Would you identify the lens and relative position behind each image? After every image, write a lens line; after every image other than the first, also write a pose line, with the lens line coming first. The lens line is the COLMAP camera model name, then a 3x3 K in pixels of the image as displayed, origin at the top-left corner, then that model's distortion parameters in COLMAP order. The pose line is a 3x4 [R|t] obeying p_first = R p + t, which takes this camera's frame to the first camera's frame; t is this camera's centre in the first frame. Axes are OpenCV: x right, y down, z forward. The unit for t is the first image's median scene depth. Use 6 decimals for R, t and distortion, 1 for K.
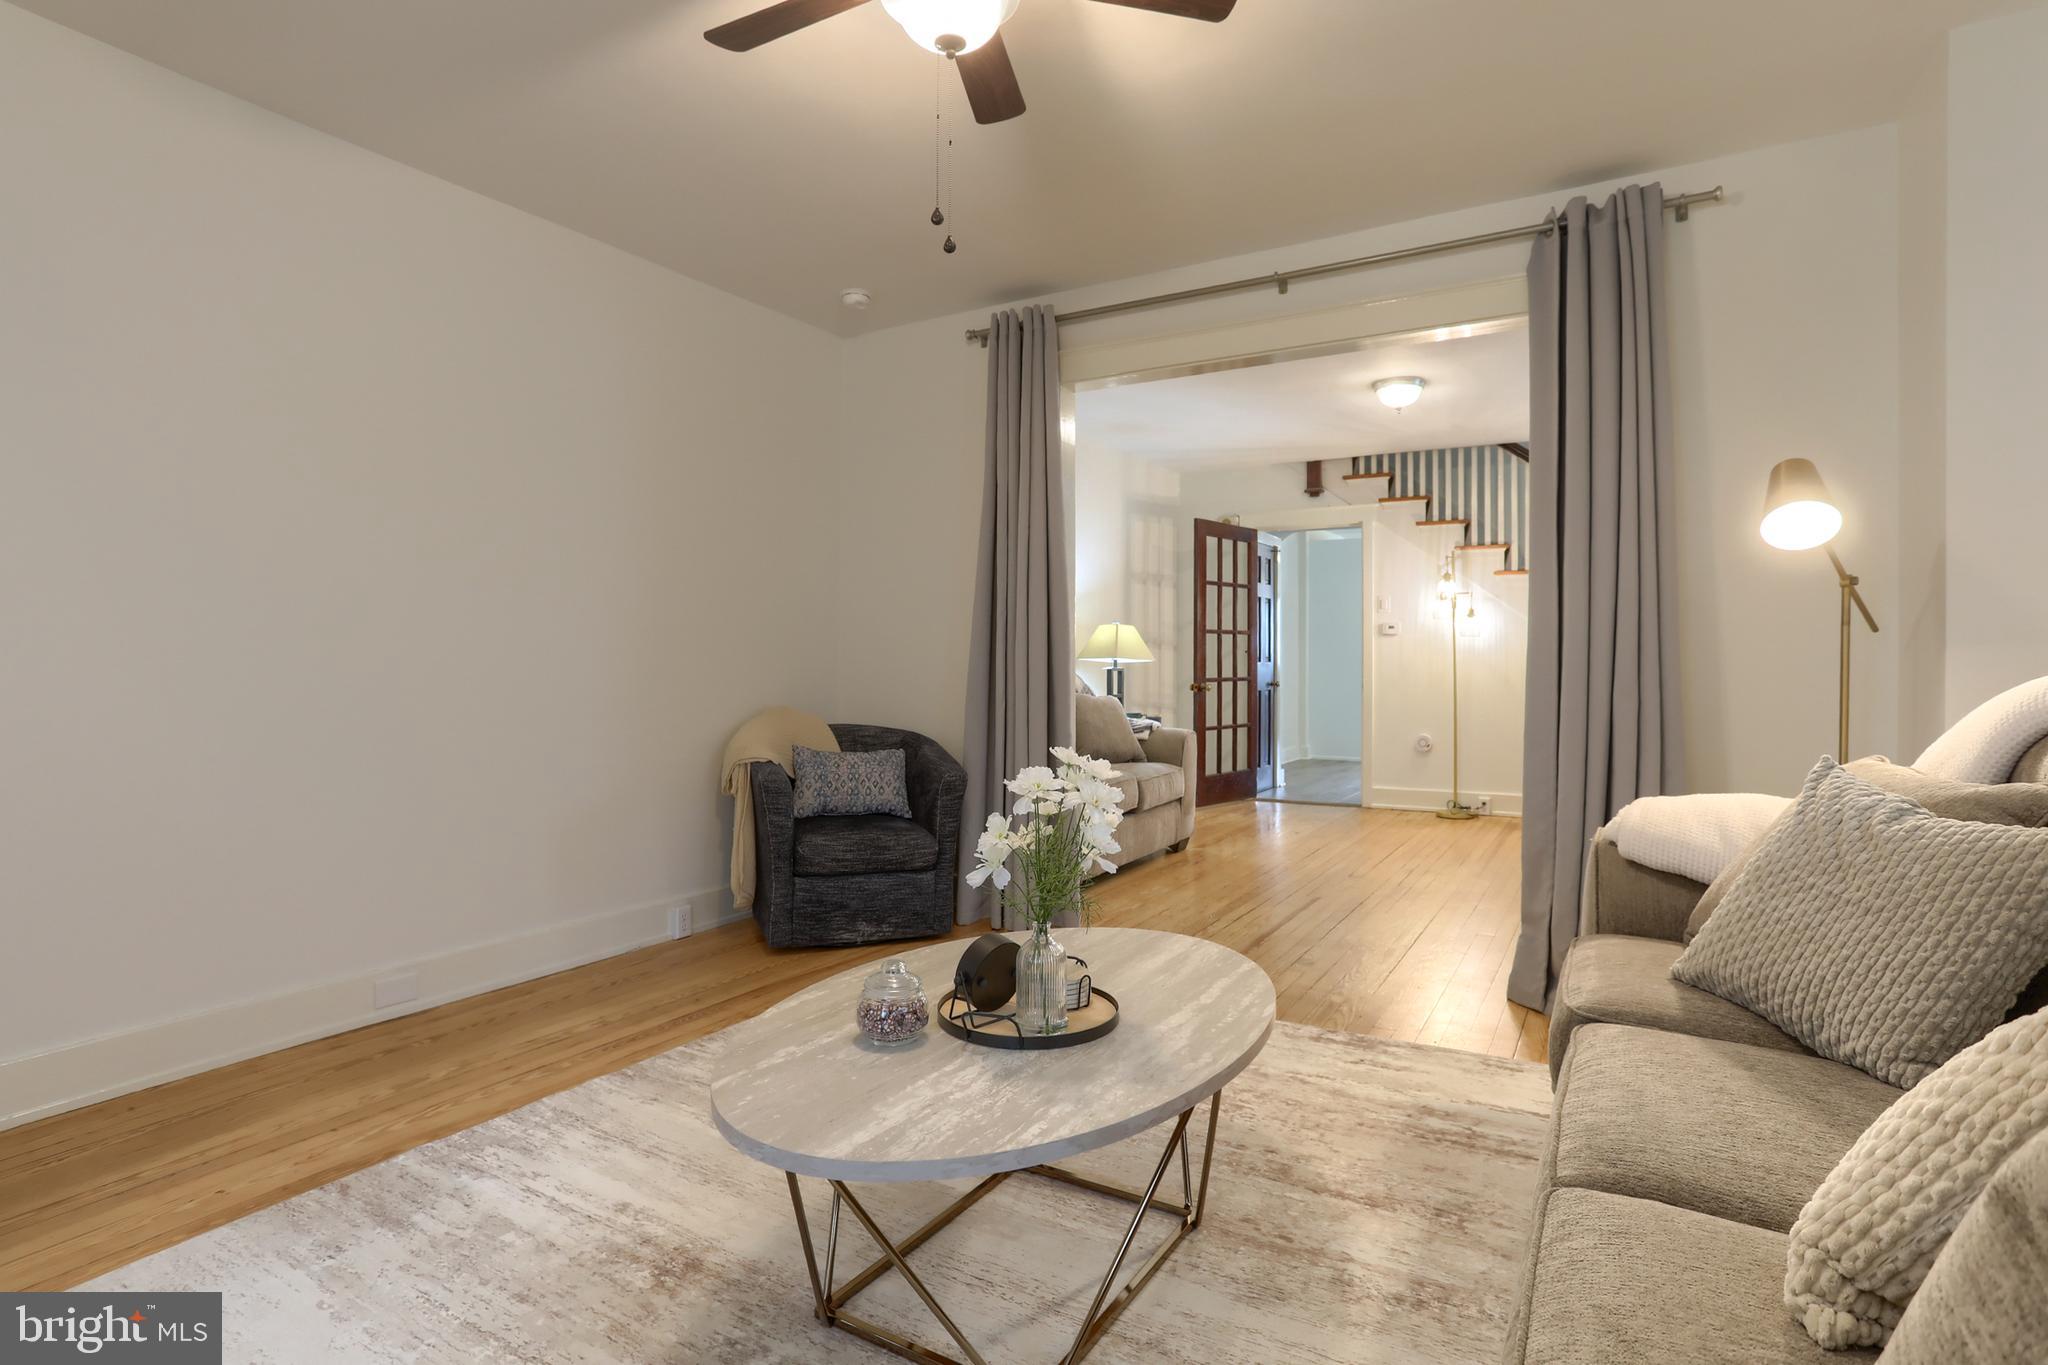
lens RADIAL K [[1030.4, 0, 1020.2], [0, 1030.4, 666.4], [0, 0, 1]] dist [-0.066986, 0.040745]
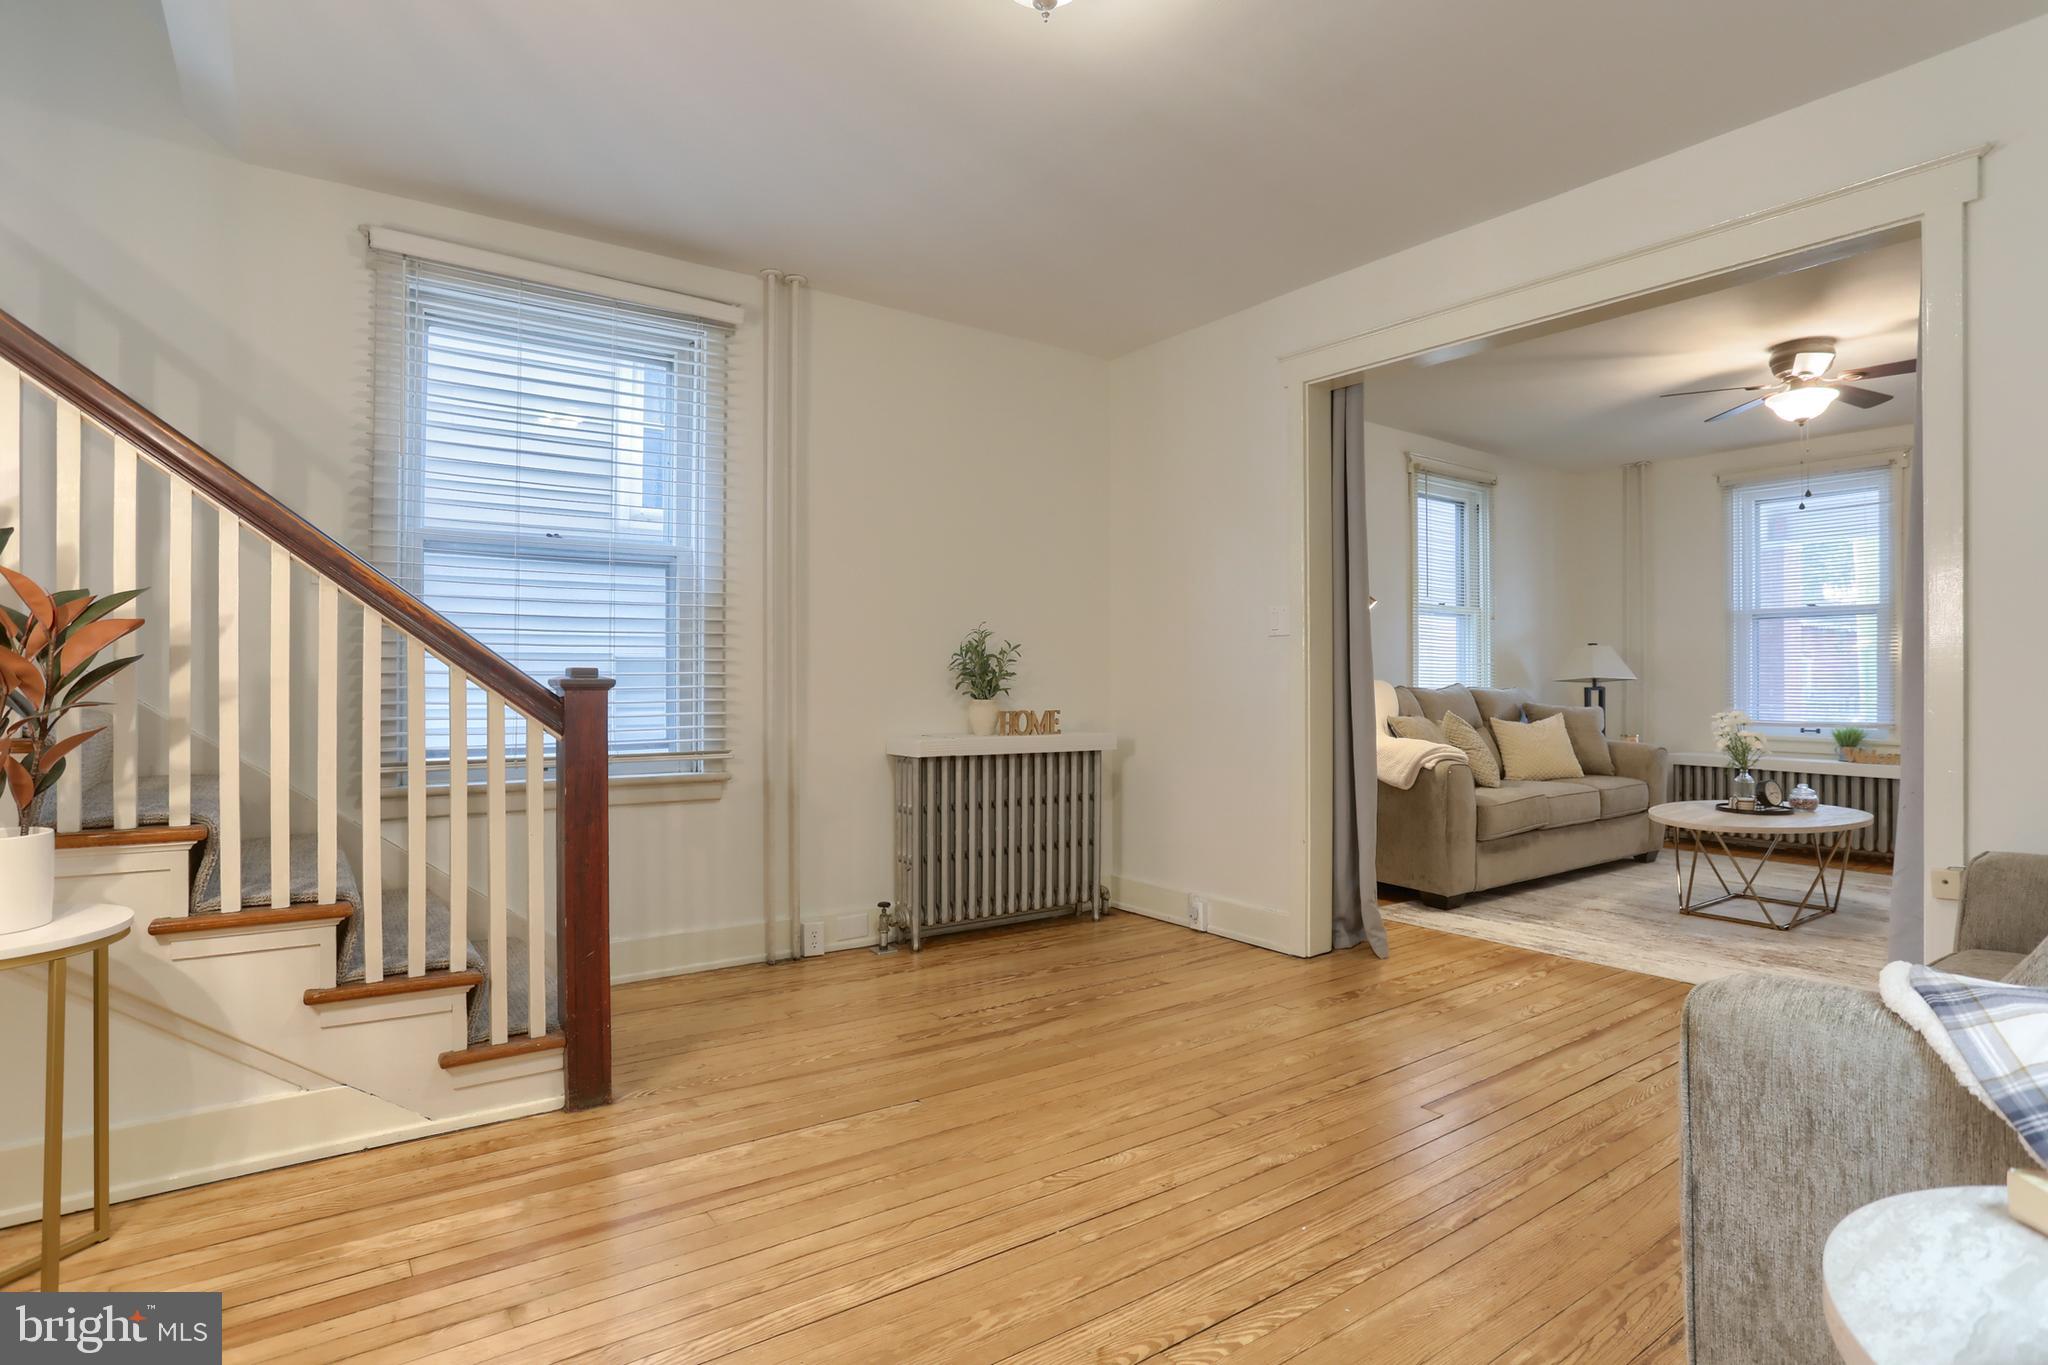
lens RADIAL K [[1076.1, 0, 1023.9], [0, 1076.1, 671.0], [0, 0, 1]] dist [-0.069416, 0.046658]
pose [[-0.924366, -0.000115, 0.381506, 0.195275], [-0.001300, 0.999995, -0.002849, -0.005121], [-0.381503, -0.003129, -0.924362, 1.146430]]
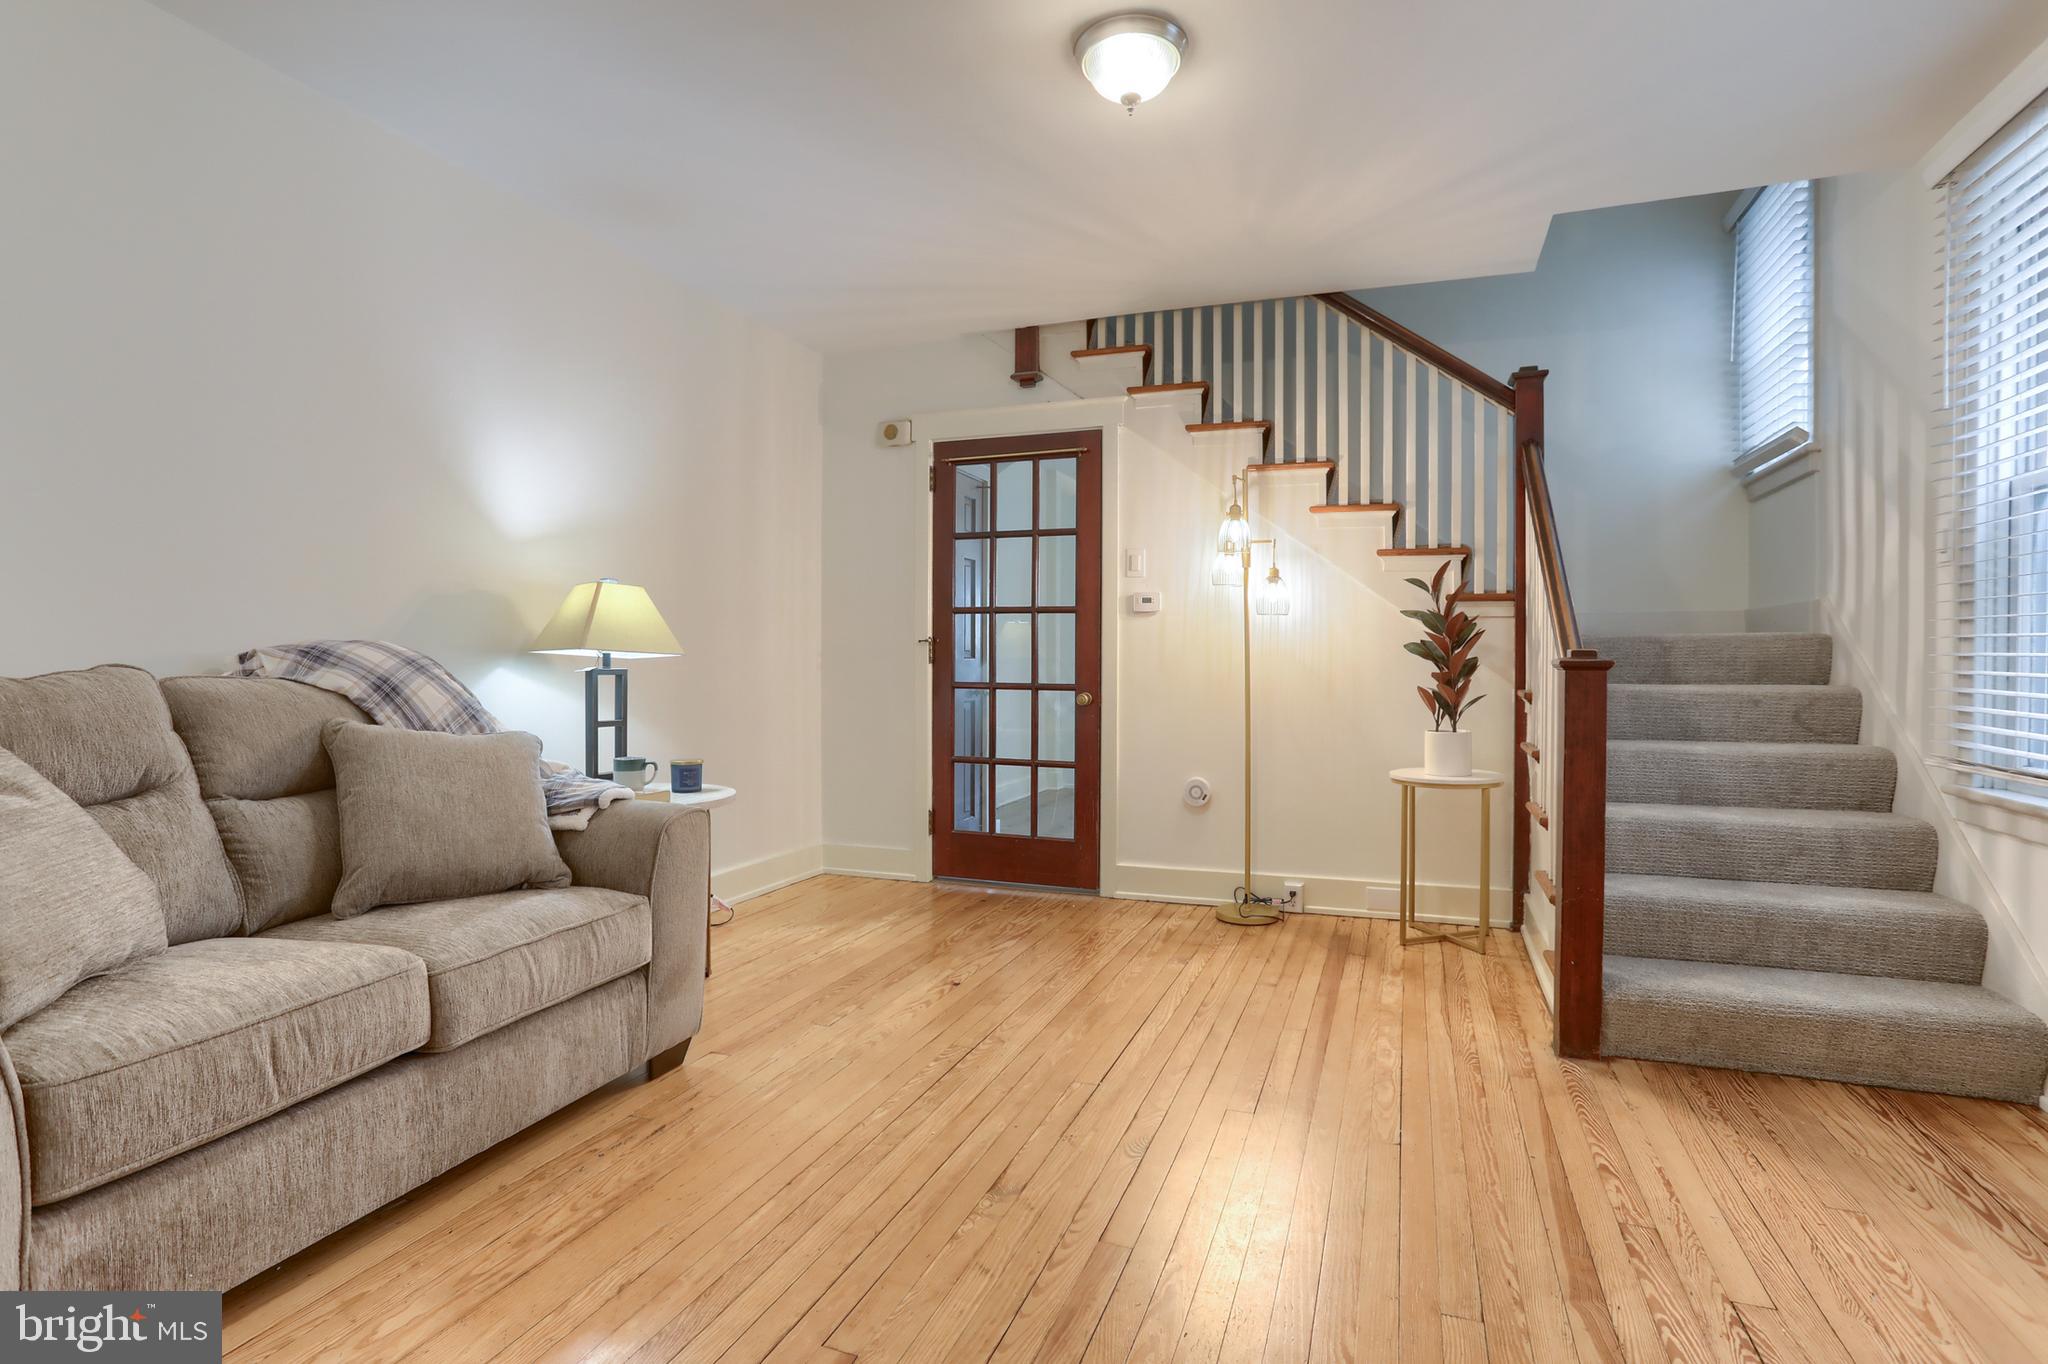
lens RADIAL K [[1030.4, 0, 1020.2], [0, 1030.4, 665.9], [0, 0, 1]] dist [-0.066986, 0.040745]
pose [[0.982911, 0.001667, 0.184073, 0.202740], [-0.002007, 0.999997, 0.001662, -0.000679], [-0.184070, -0.002003, 0.982911, 0.475027]]
